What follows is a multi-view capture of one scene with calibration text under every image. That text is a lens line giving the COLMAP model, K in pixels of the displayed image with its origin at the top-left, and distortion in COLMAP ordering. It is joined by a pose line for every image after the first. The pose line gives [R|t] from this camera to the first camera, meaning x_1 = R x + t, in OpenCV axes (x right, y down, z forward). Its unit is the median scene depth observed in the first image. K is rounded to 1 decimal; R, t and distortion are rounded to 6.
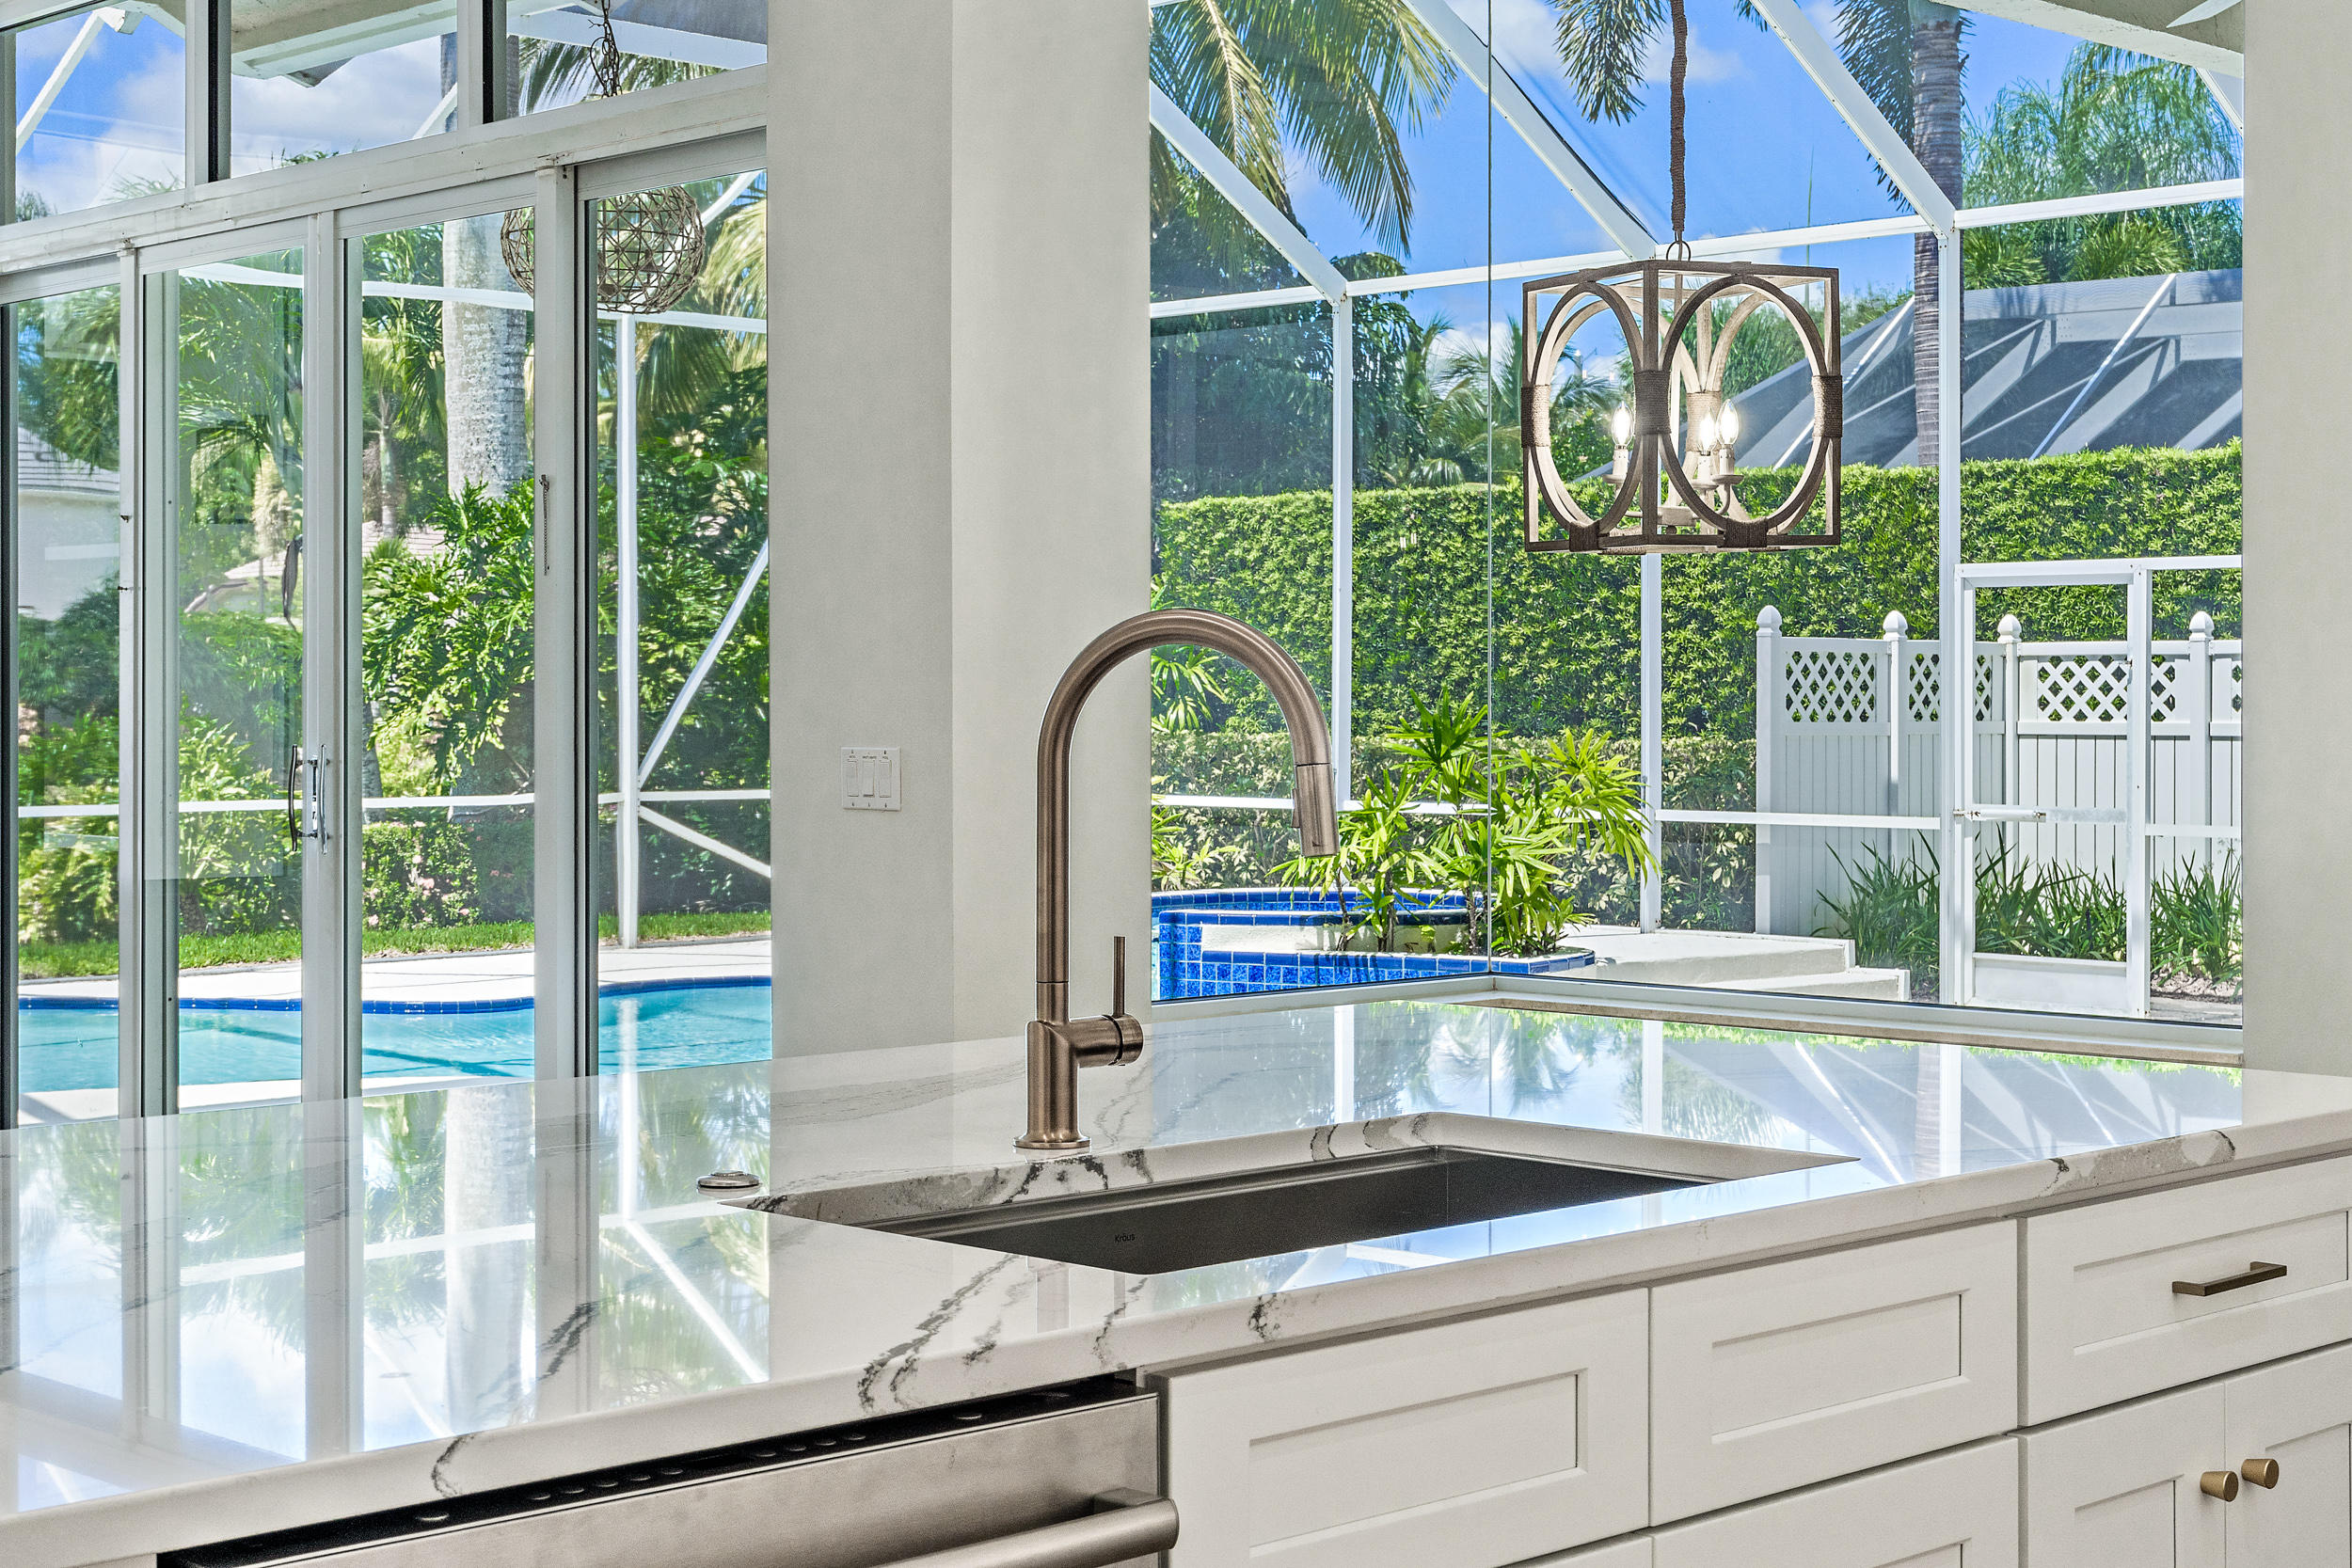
lens RADIAL K [[3410.7, 0, 1181.1], [0, 3410.7, 780.9], [0, 0, 1]] dist [0.036601, 0.000000]
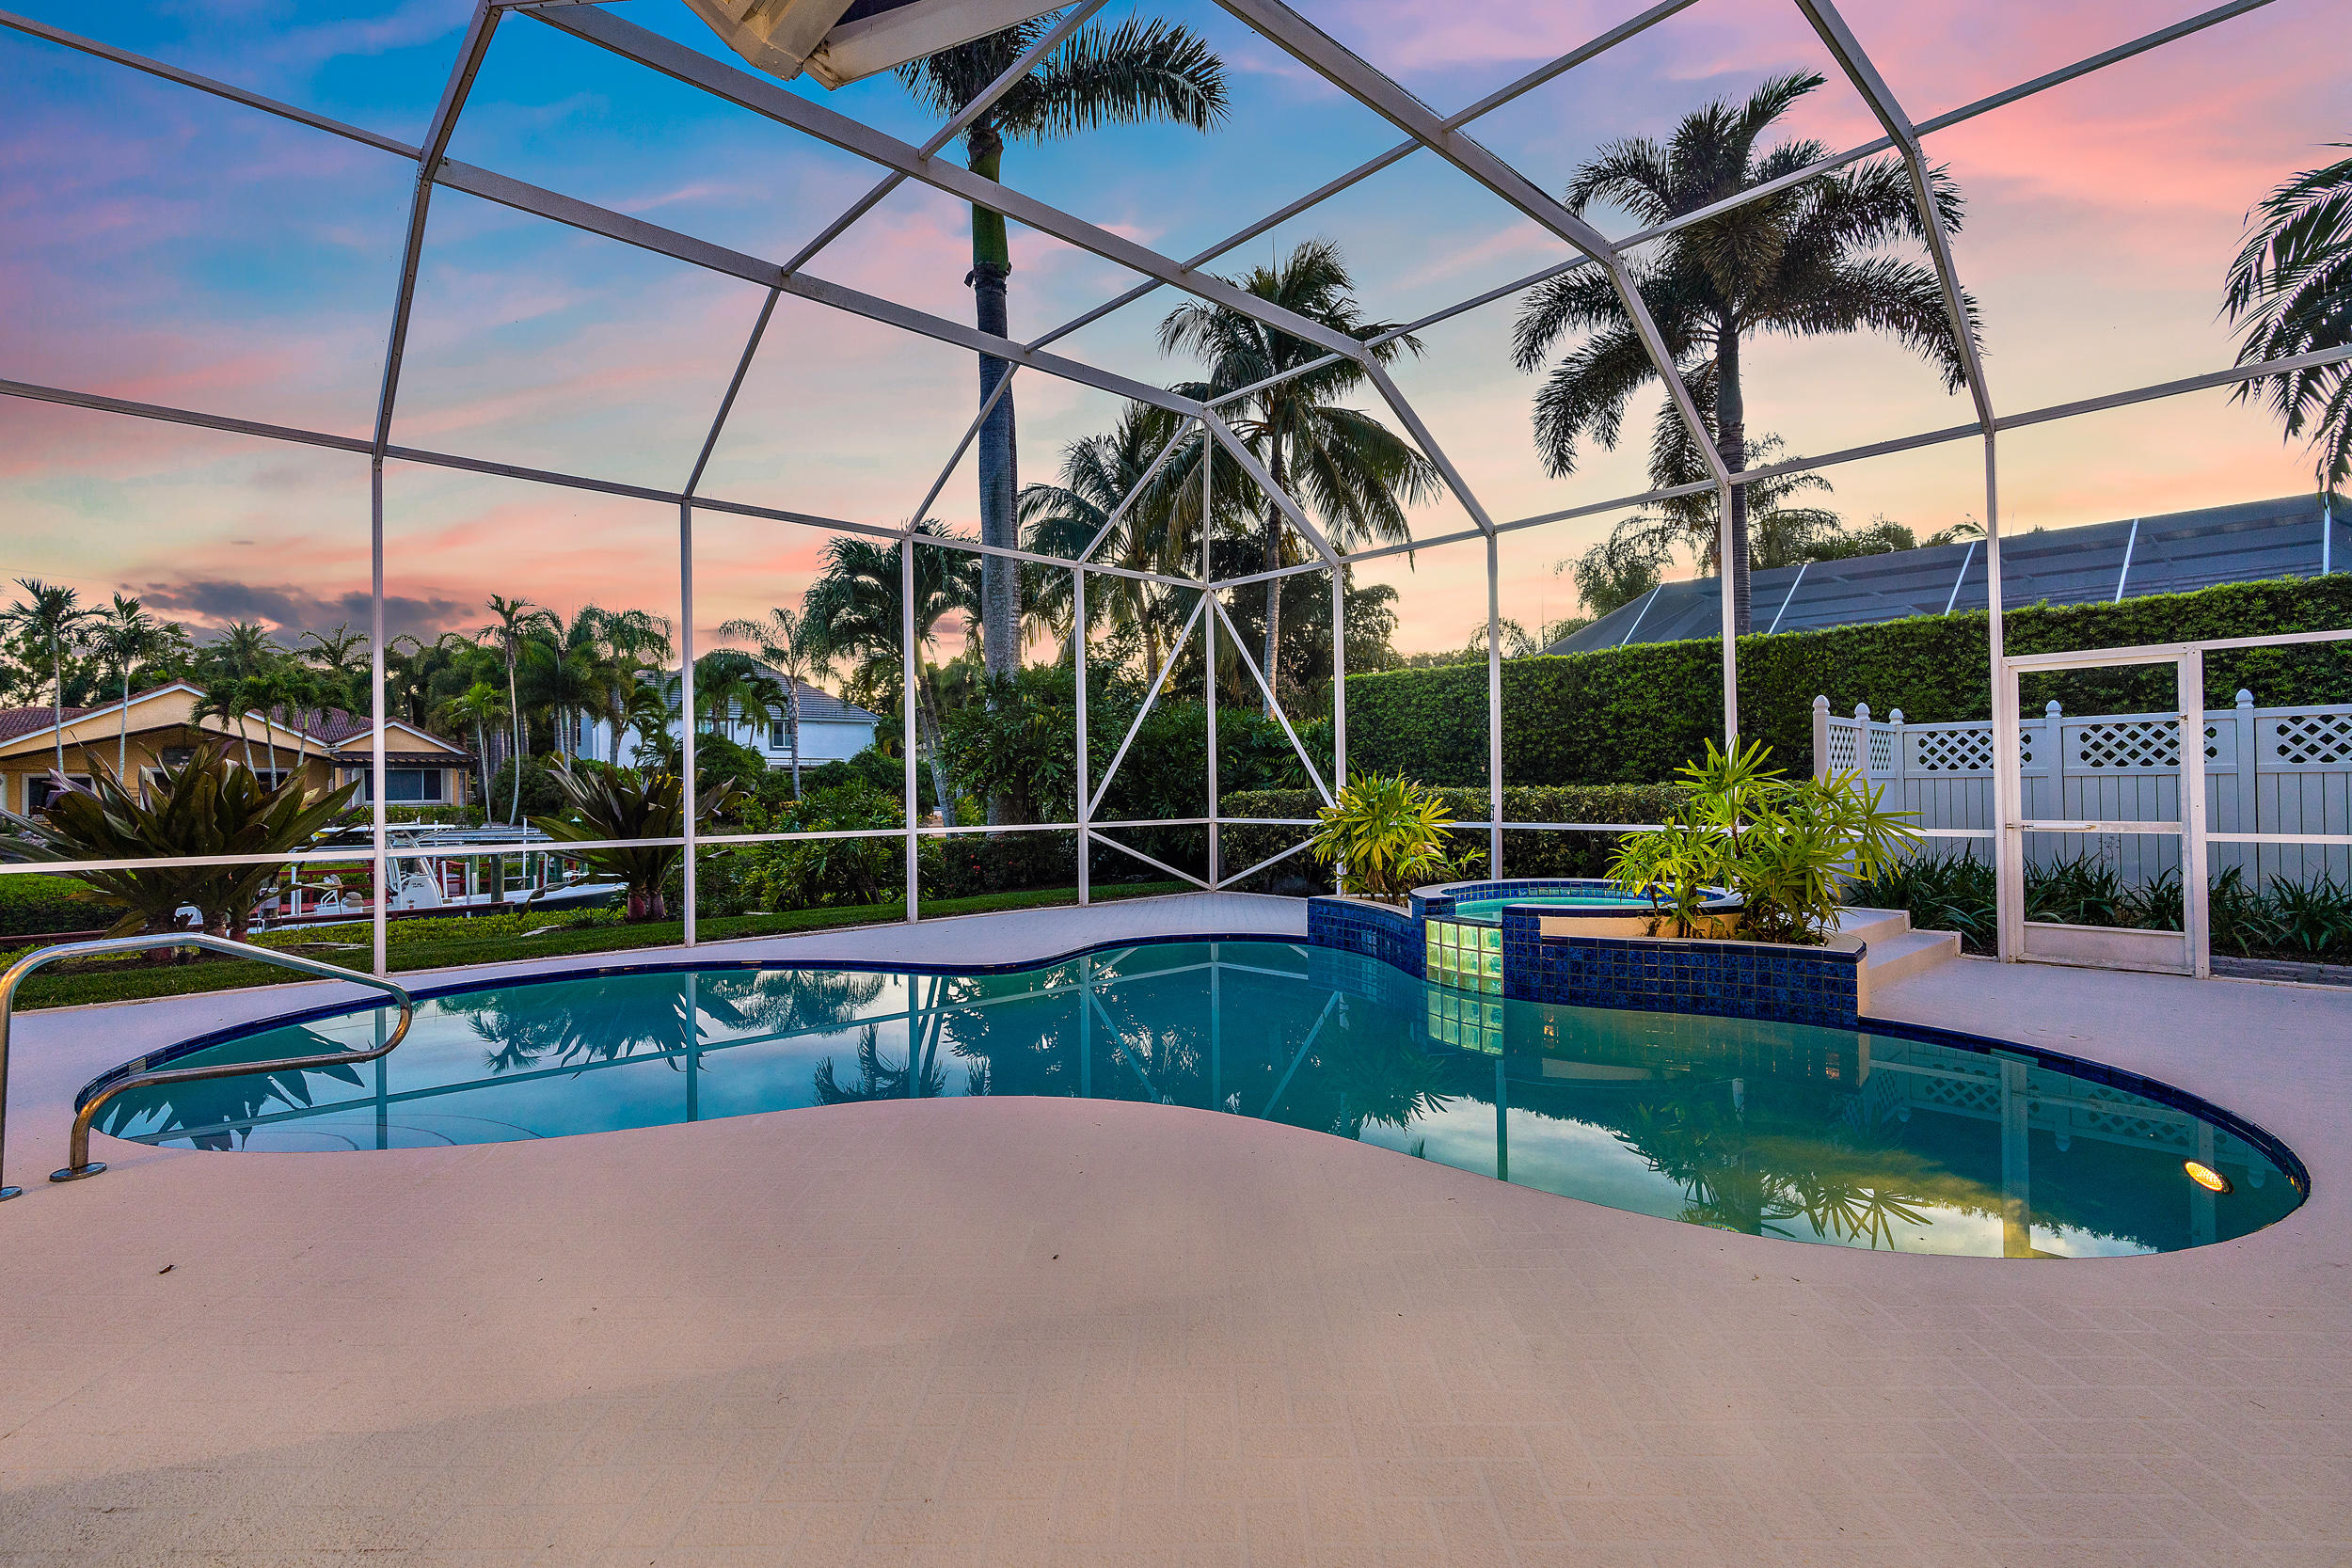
lens RADIAL K [[1081.7, 0, 1154.6], [0, 1081.7, 787.4], [0, 0, 1]] dist [0.003284, 0.001191]
pose [[0.998402, -0.016038, -0.054187, -0.103332], [0.014789, 0.999617, -0.023377, -0.002149], [0.054541, 0.022539, 0.998257, 0.461048]]
